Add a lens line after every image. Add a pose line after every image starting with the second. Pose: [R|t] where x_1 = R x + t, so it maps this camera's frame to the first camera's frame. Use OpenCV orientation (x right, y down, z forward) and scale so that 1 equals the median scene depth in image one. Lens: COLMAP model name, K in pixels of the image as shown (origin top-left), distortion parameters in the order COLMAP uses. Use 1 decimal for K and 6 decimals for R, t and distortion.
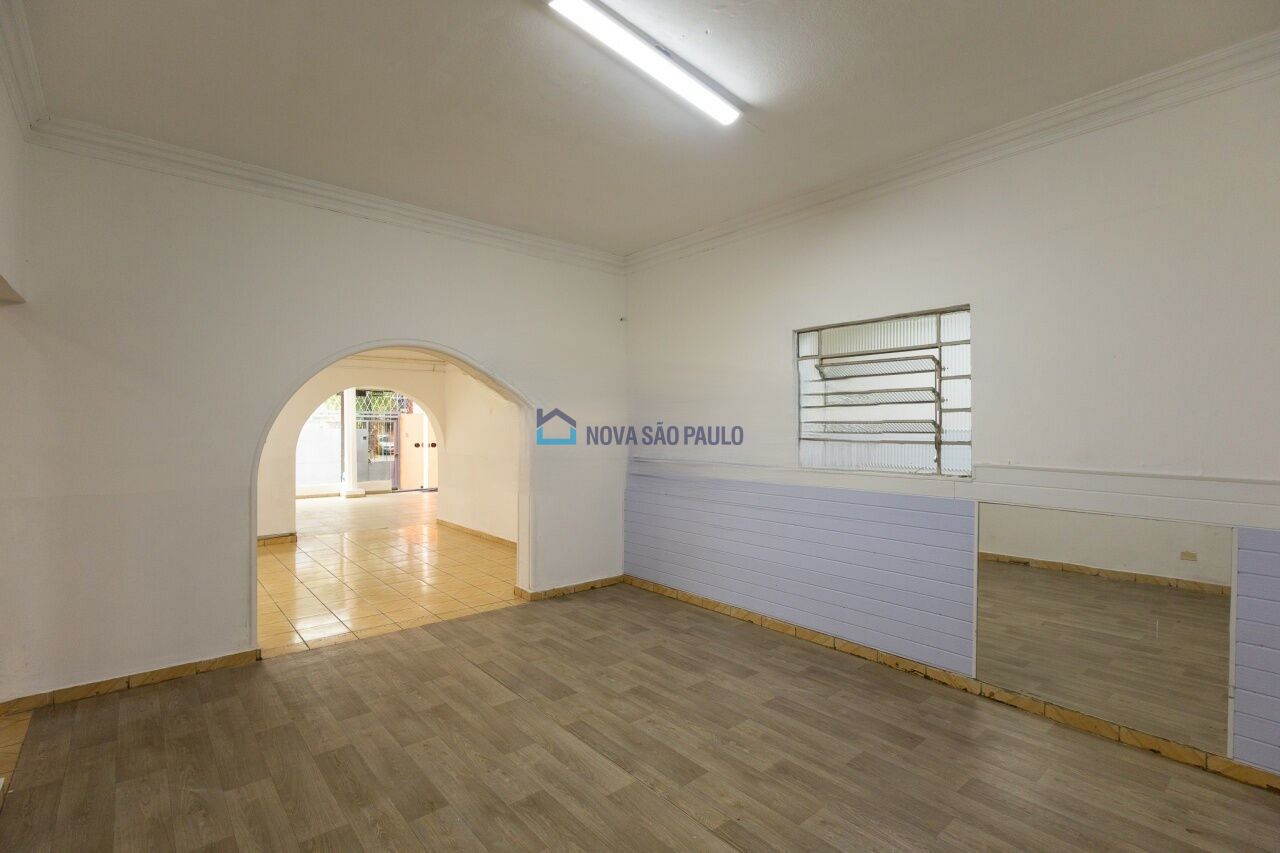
lens RADIAL K [[591.8, 0, 638.8], [0, 591.8, 426.9], [0, 0, 1]] dist [0.002713, 0.000274]
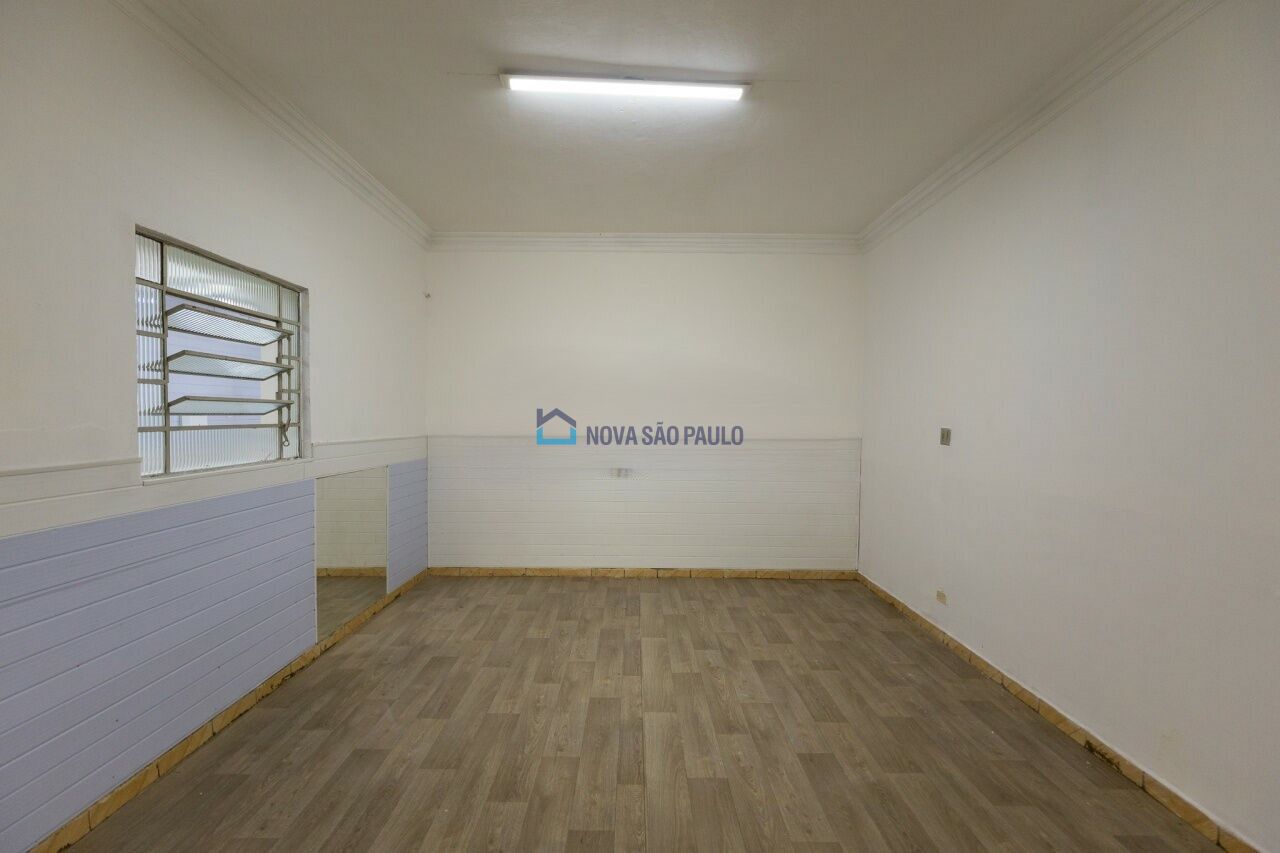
lens RADIAL K [[594.6, 0, 643.9], [0, 594.6, 416.6], [0, 0, 1]] dist [0.004768, 0.000167]
pose [[-0.769247, -0.014983, 0.638775, -0.645105], [-0.013568, 0.999883, 0.007114, -0.001228], [-0.638807, -0.003195, -0.769361, 1.640957]]
